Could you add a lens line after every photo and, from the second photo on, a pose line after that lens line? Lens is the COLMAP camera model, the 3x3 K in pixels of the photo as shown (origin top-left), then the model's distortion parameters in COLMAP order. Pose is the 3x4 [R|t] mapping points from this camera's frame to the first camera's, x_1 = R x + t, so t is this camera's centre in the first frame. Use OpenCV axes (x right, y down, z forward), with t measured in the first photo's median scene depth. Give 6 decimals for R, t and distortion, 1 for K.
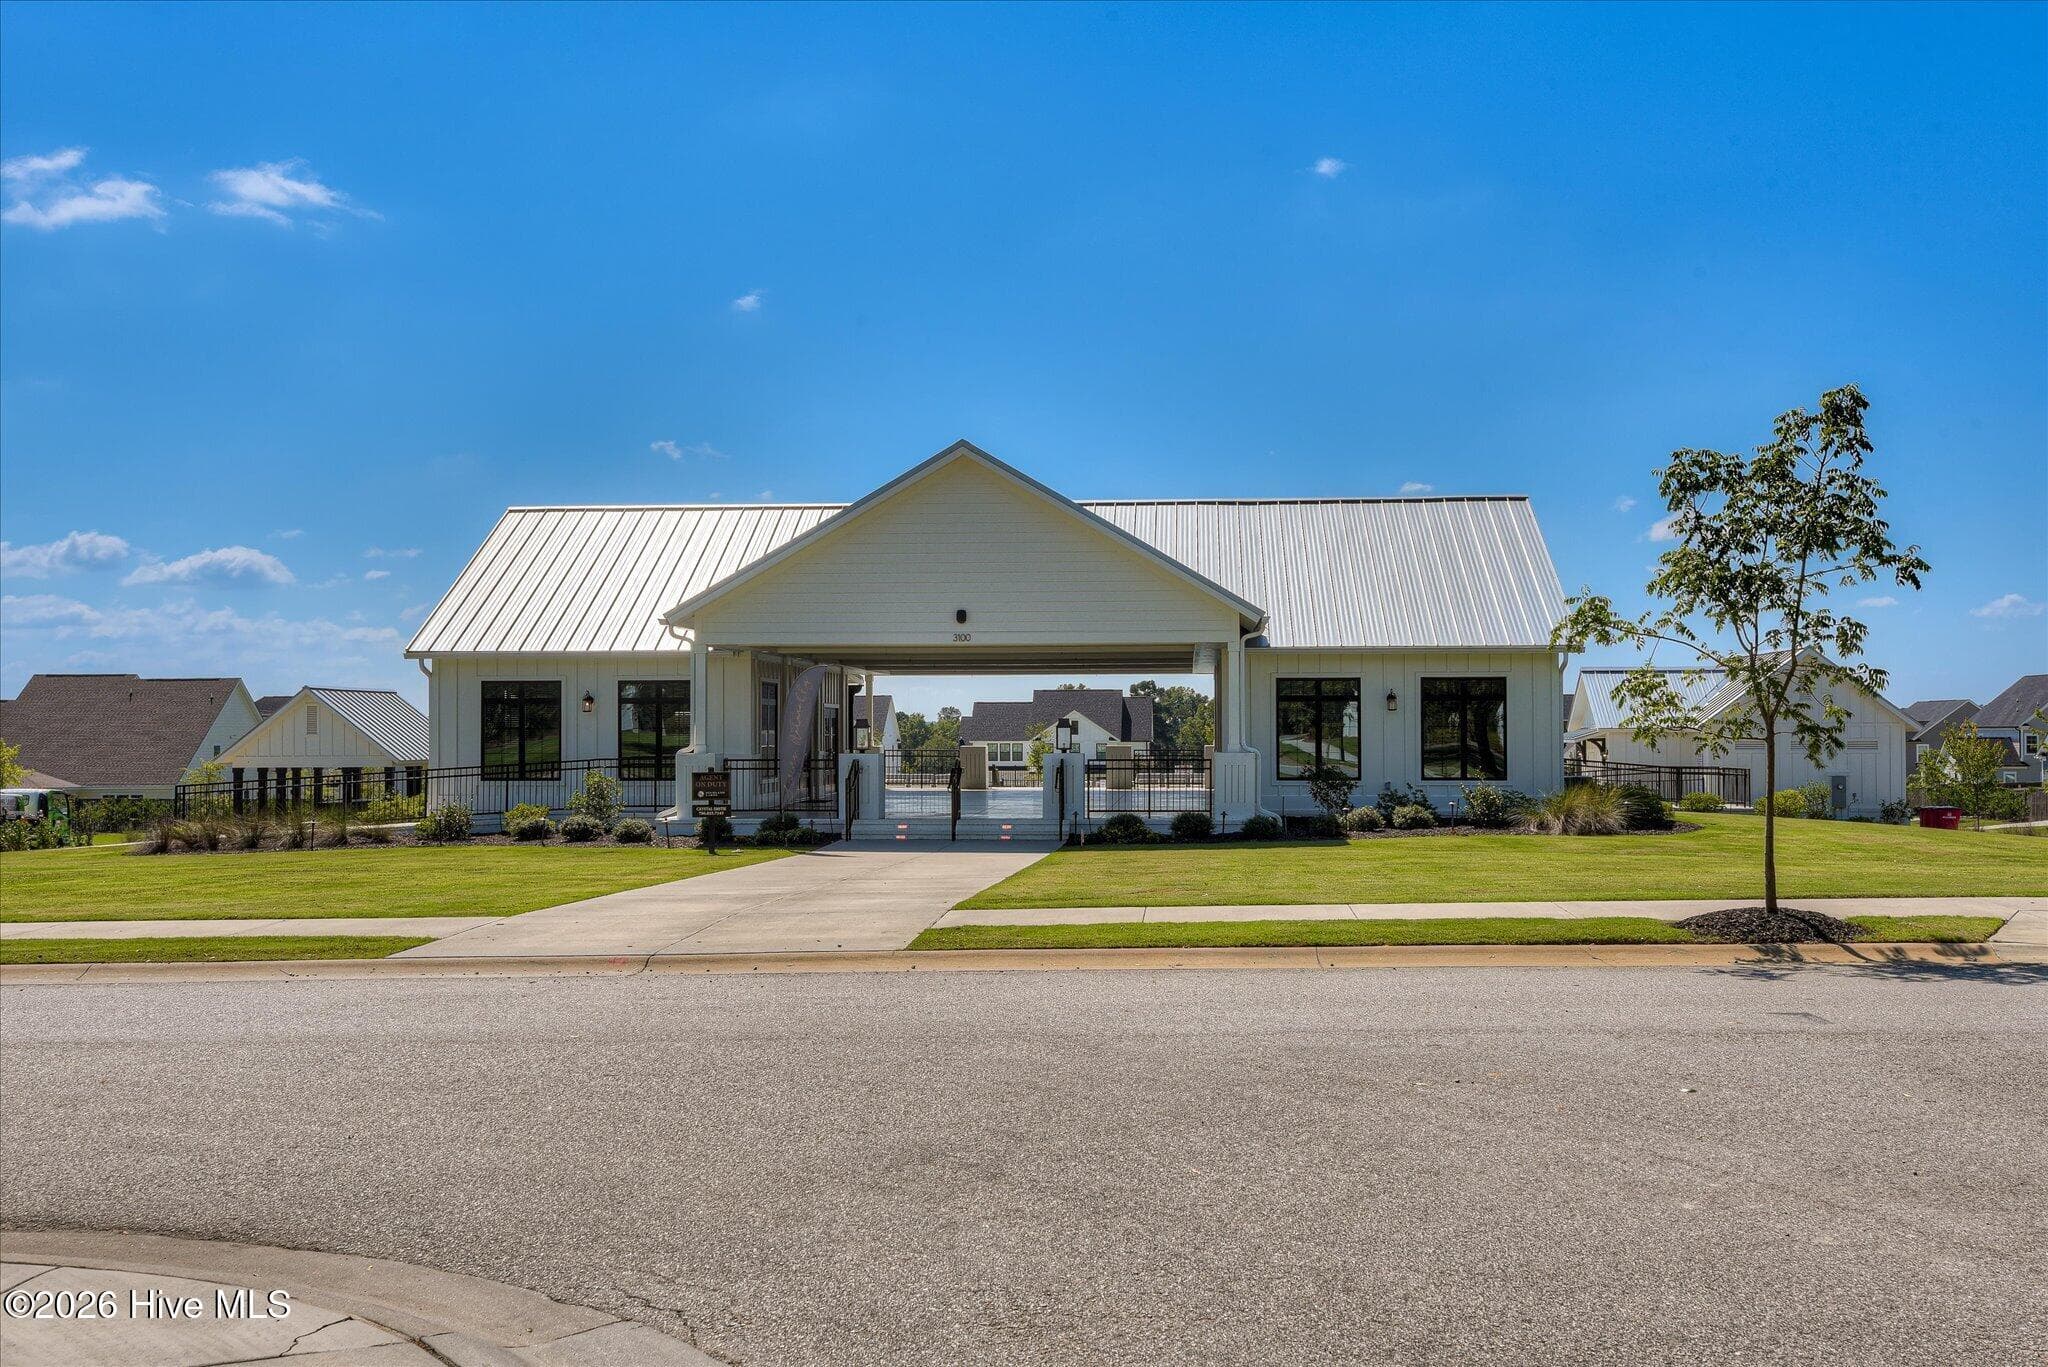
lens RADIAL K [[2091.2, 0, 1024.0], [0, 2091.2, 683.5], [0, 0, 1]] dist [0.096333, -0.026480]
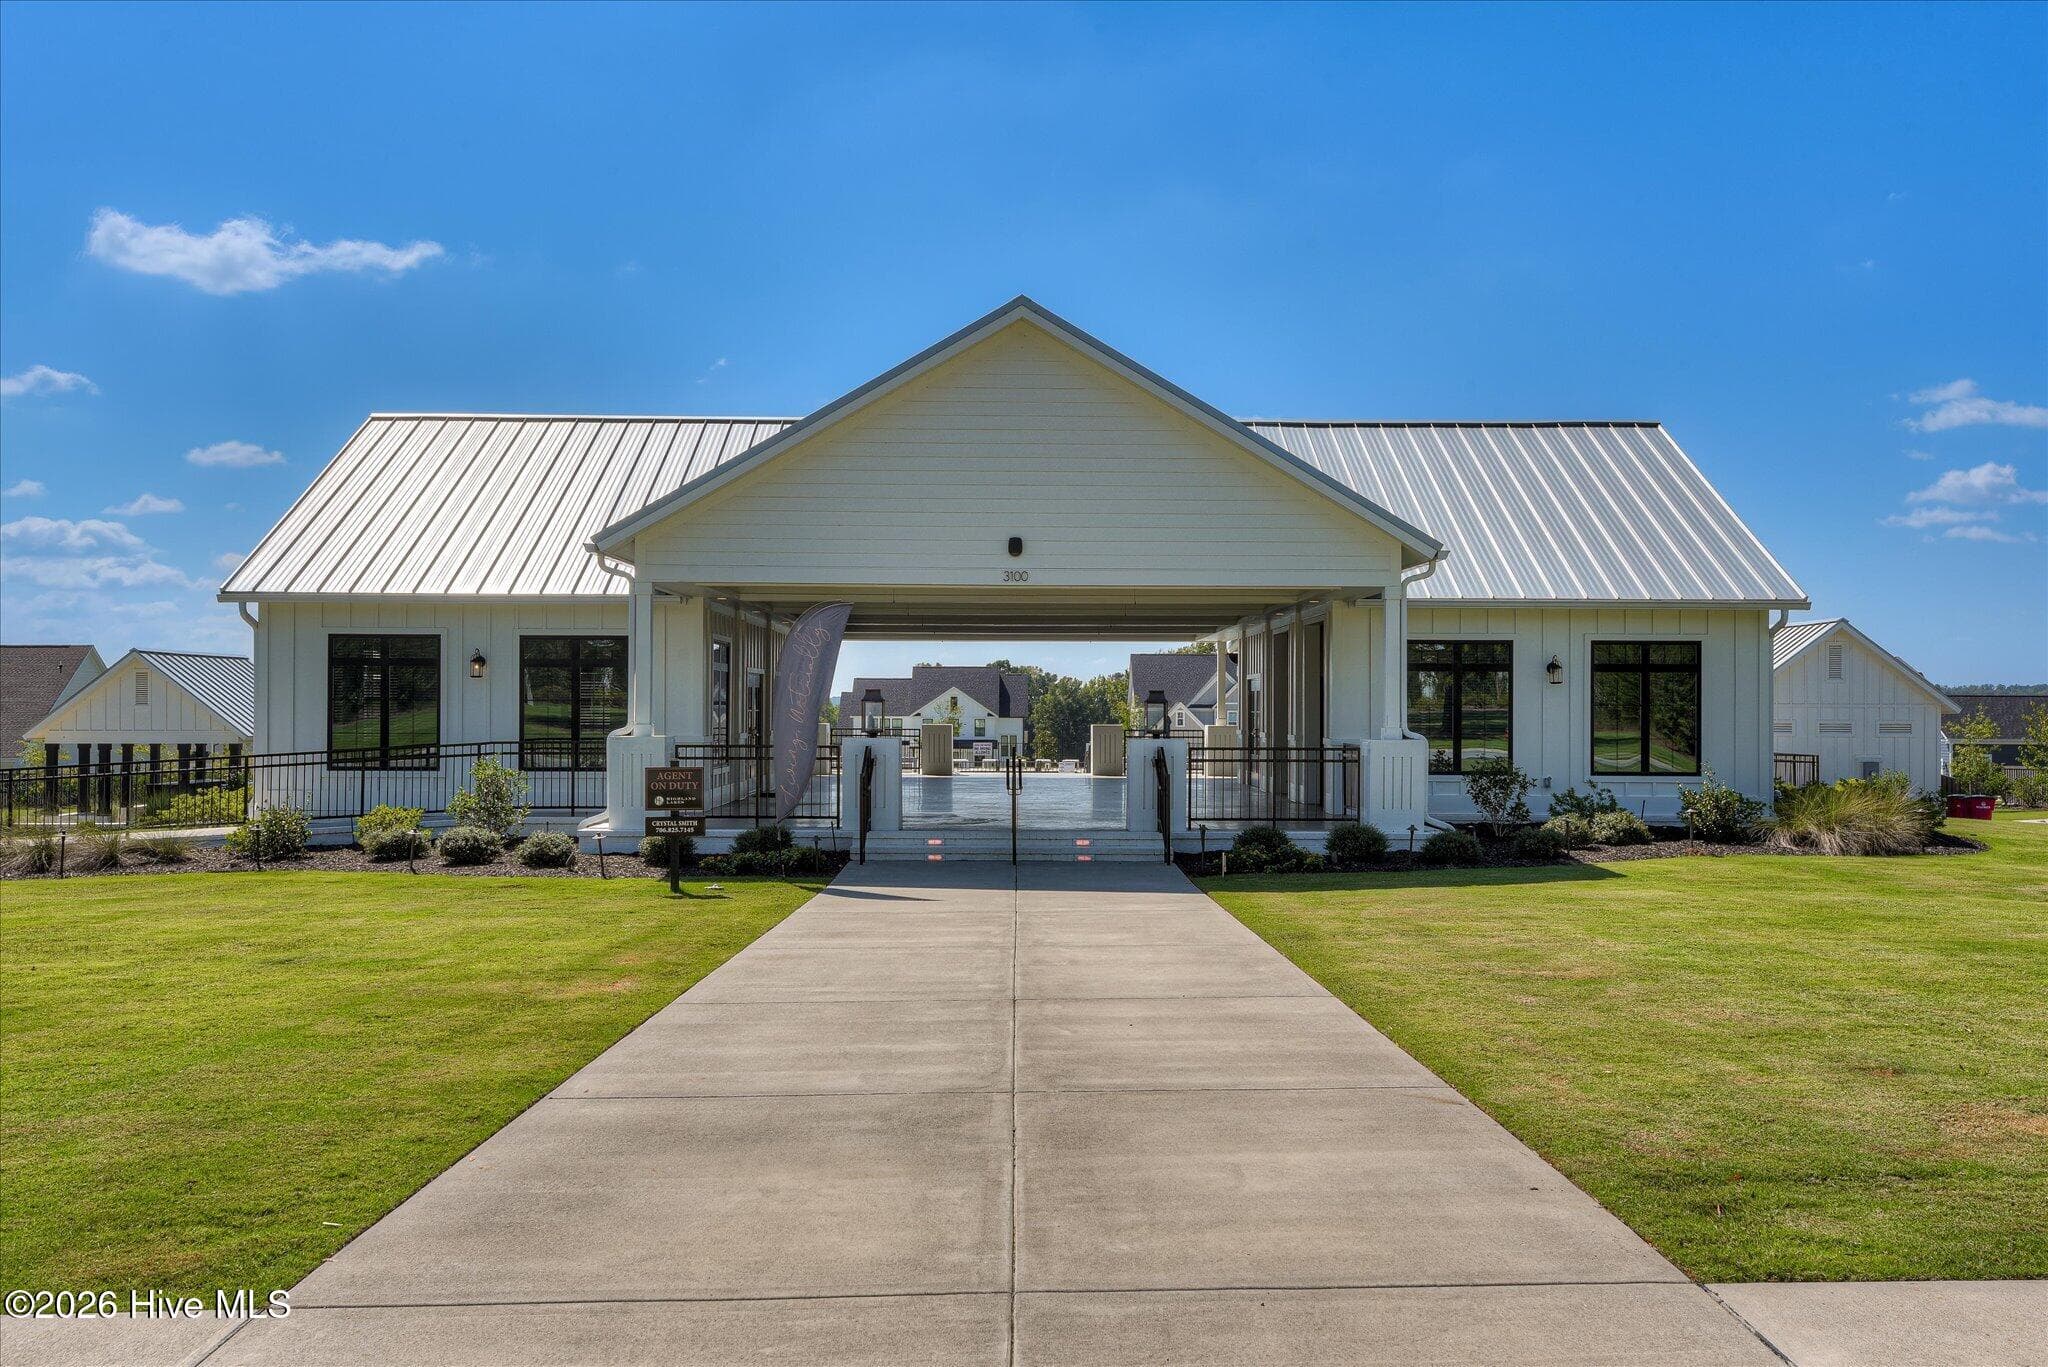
lens RADIAL K [[1975.9, 0, 1050.5], [0, 1975.9, 684.3], [0, 0, 1]] dist [0.073117, -0.026009]
pose [[0.996653, 0.007624, 0.081388, -0.066978], [-0.008530, 0.999905, 0.010791, 0.006978], [-0.081298, -0.011449, 0.996624, 0.301746]]
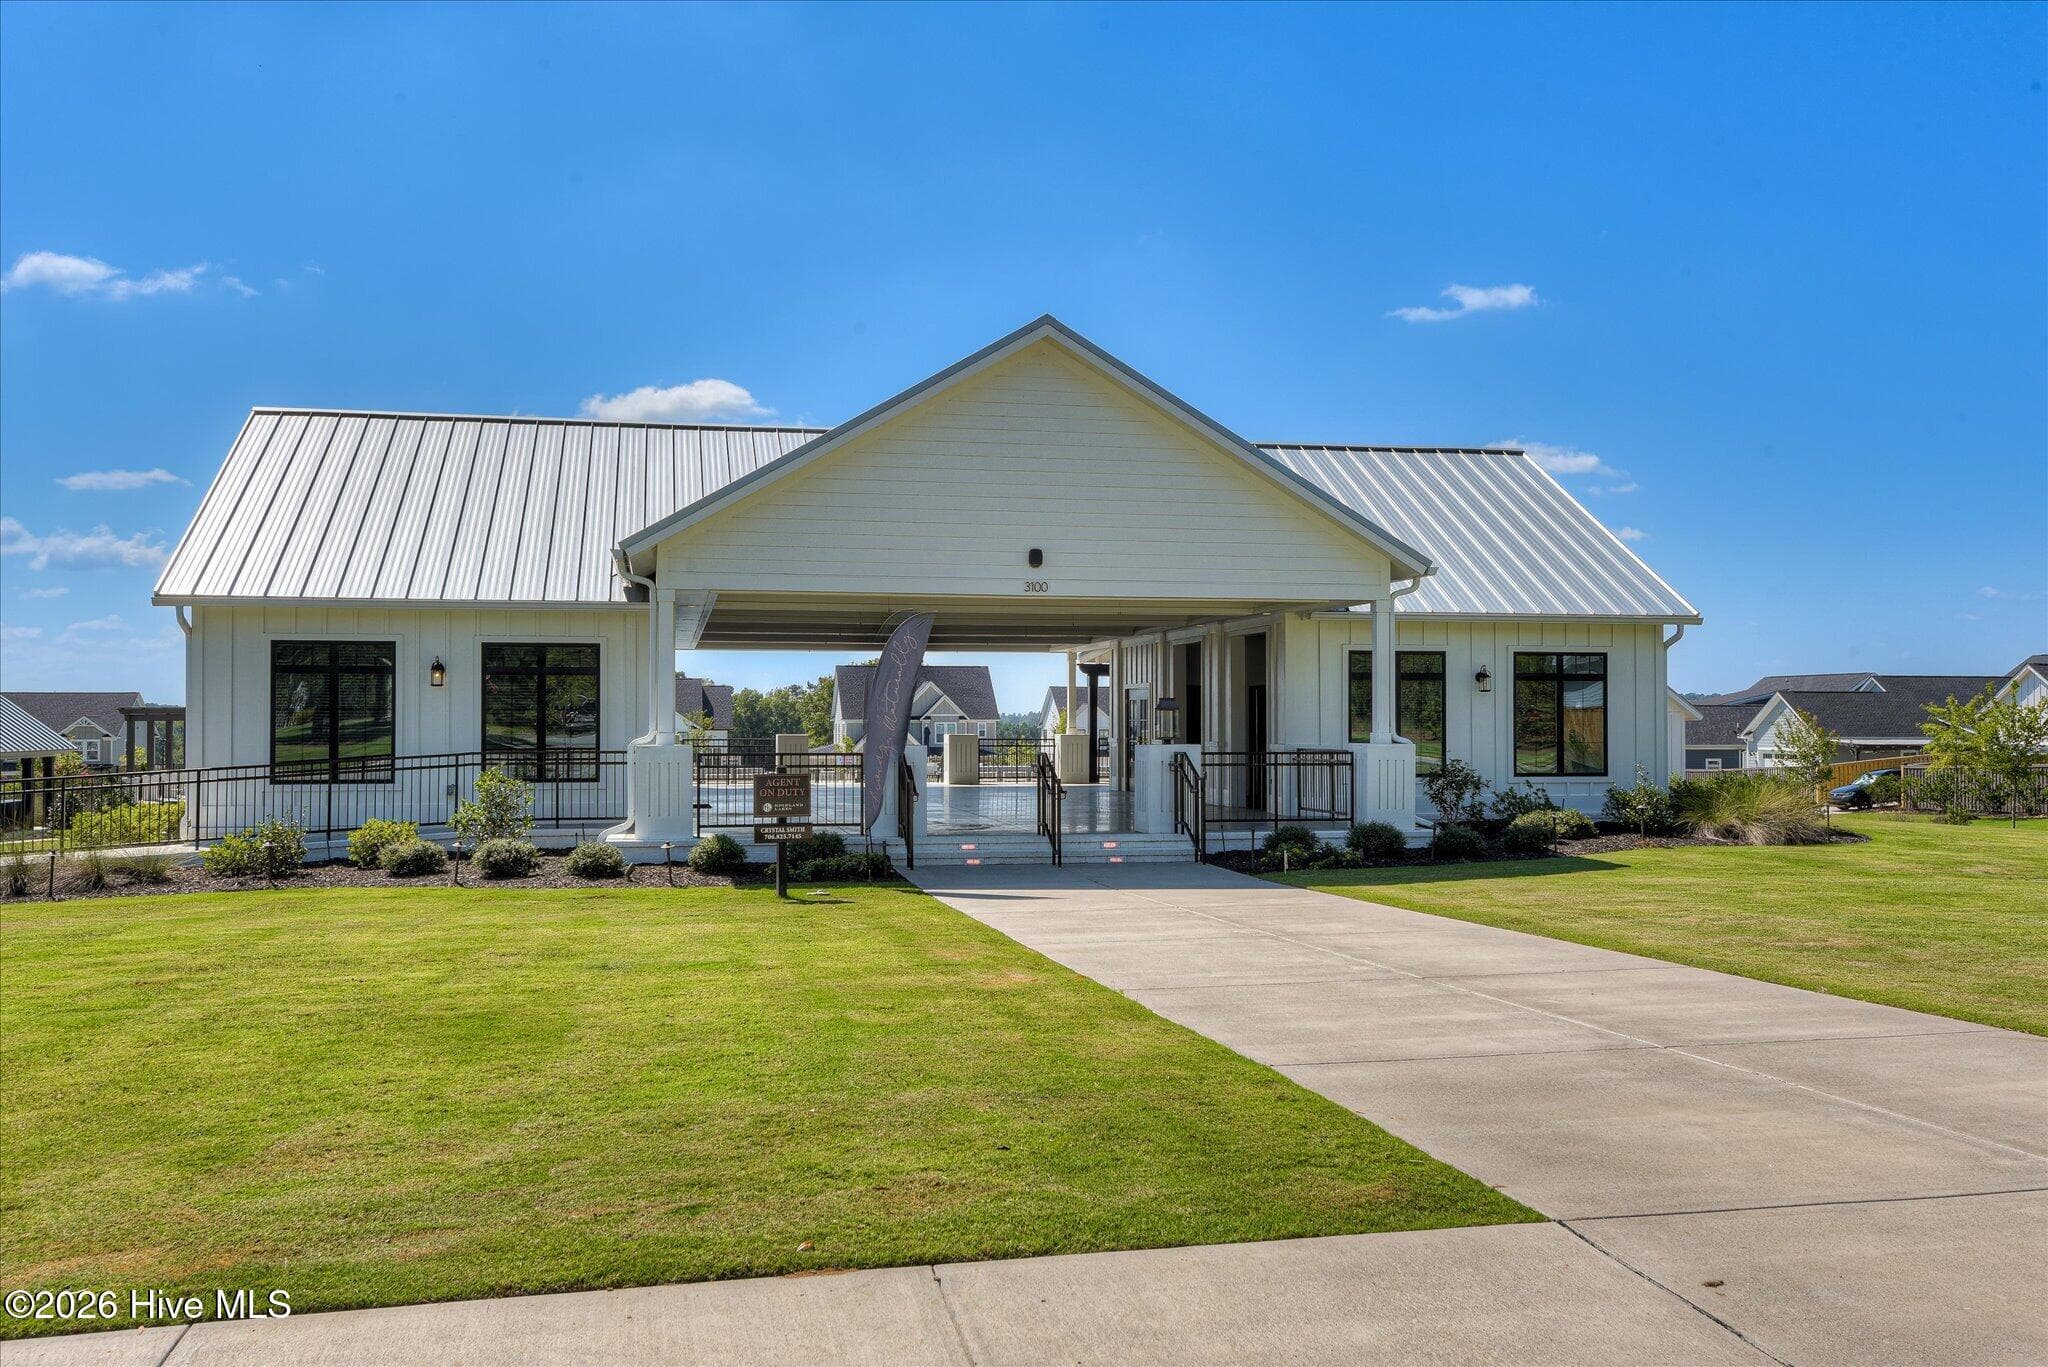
lens RADIAL K [[1986.9, 0, 1133.5], [0, 1986.9, 680.7], [0, 0, 1]] dist [0.062088, -0.015862]
pose [[0.959291, 0.008505, 0.282293, -0.178524], [-0.009232, 0.999957, 0.001246, 0.008999], [-0.282270, -0.003801, 0.959327, 0.297989]]
